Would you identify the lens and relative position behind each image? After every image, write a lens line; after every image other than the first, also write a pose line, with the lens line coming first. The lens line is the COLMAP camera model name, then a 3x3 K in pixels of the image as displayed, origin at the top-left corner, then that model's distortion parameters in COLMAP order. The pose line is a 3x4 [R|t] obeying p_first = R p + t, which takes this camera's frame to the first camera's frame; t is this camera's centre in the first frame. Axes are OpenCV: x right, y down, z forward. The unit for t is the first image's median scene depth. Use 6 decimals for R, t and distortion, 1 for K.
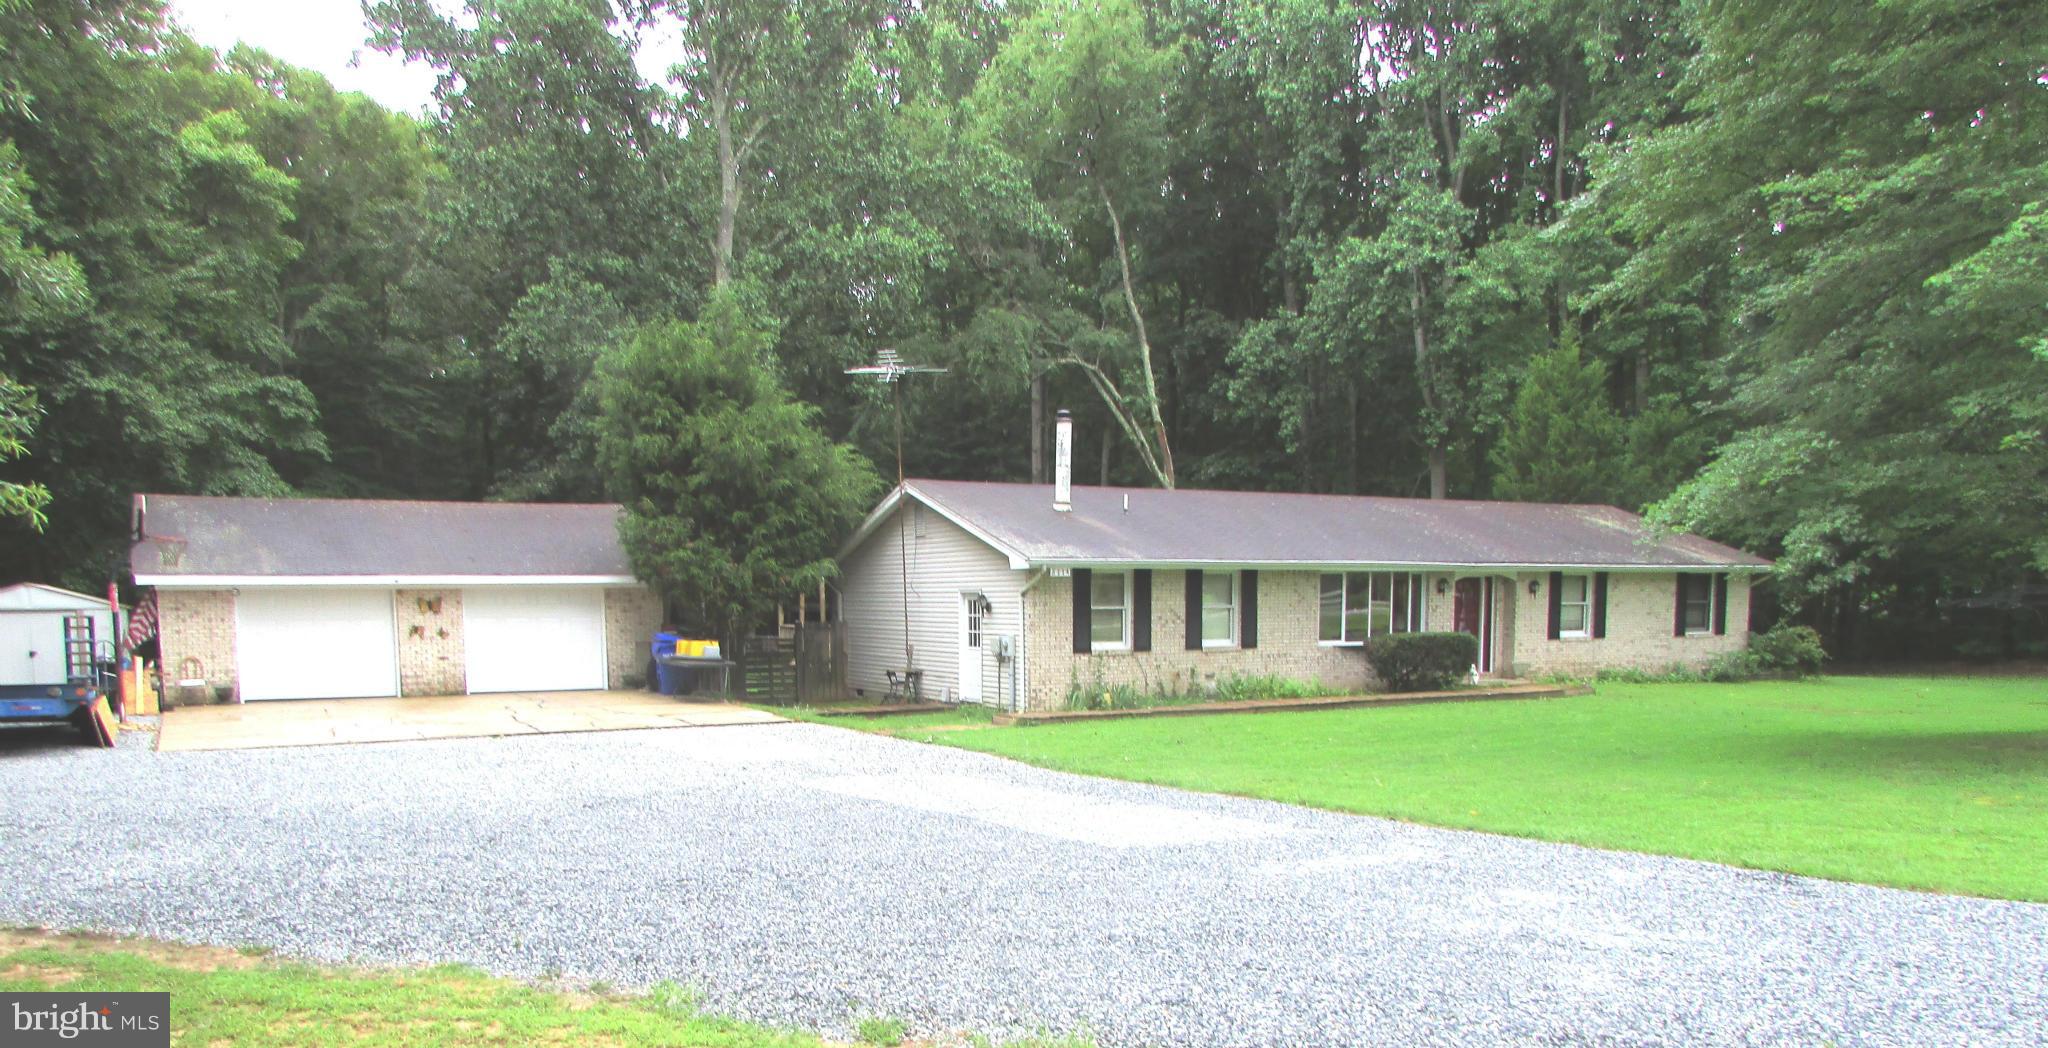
lens RADIAL K [[1516.1, 0, 1030.8], [0, 1516.1, 764.6], [0, 0, 1]] dist [-0.005796, -0.004471]
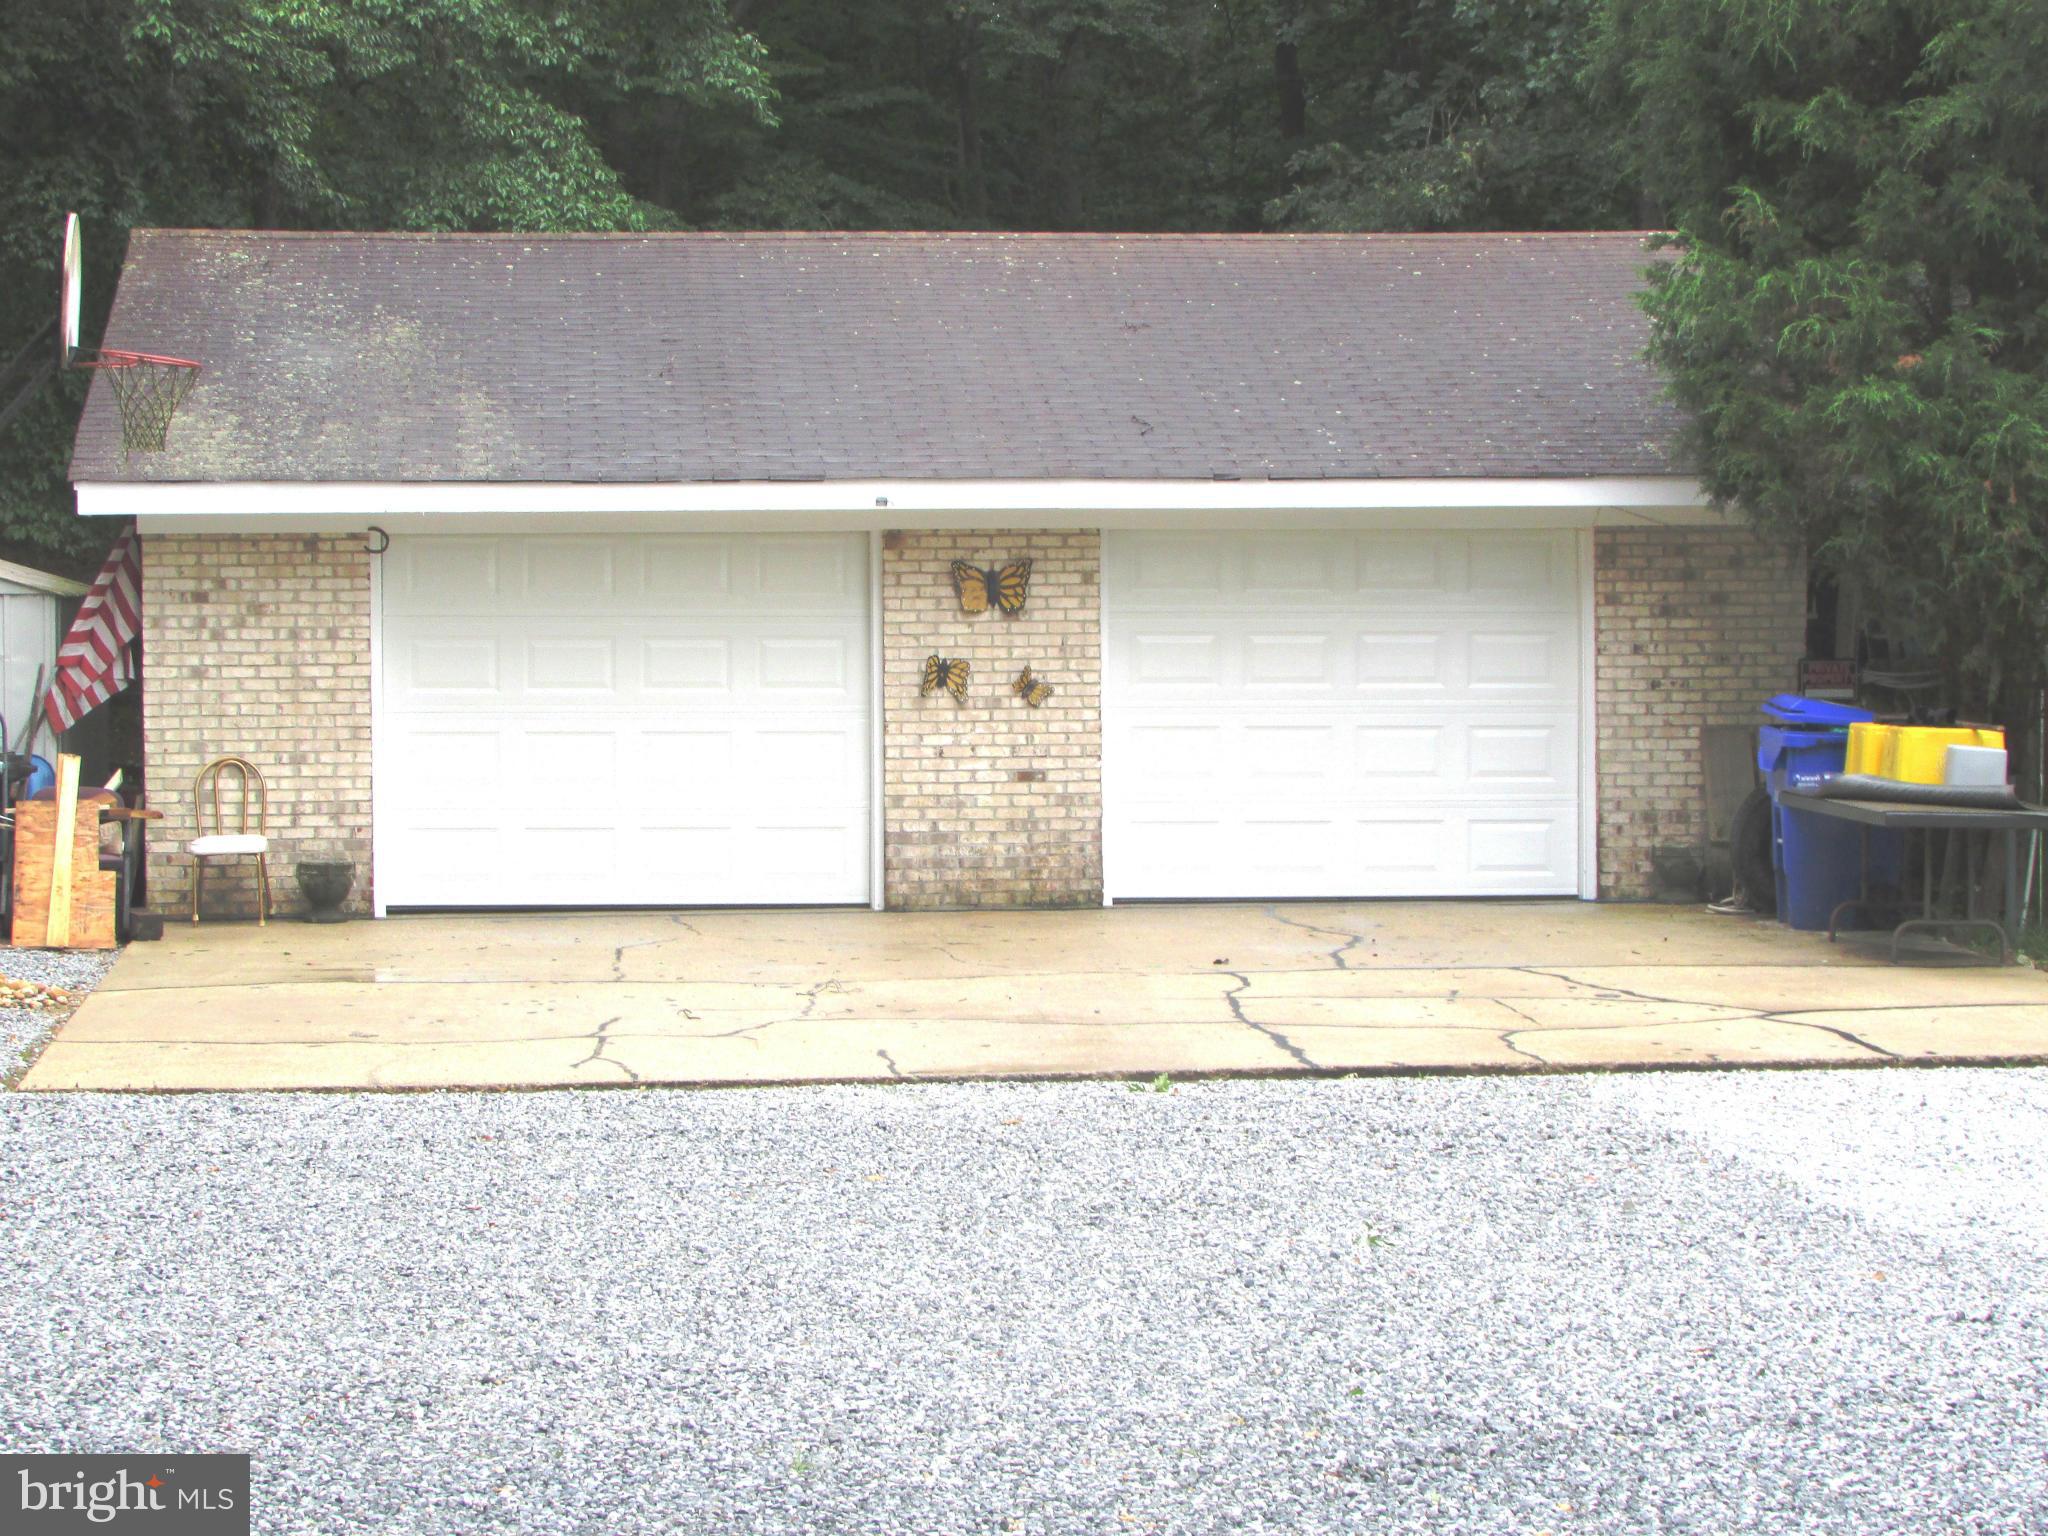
lens RADIAL K [[5051.4, 0, 1024.0], [0, 5051.4, 768.0], [0, 0, 1]] dist [-0.165724, 0.270189]
pose [[0.921050, 0.015800, -0.389124, -0.025779], [-0.044012, 0.996999, -0.063693, -0.012330], [0.386950, 0.075790, 0.918981, 0.143890]]
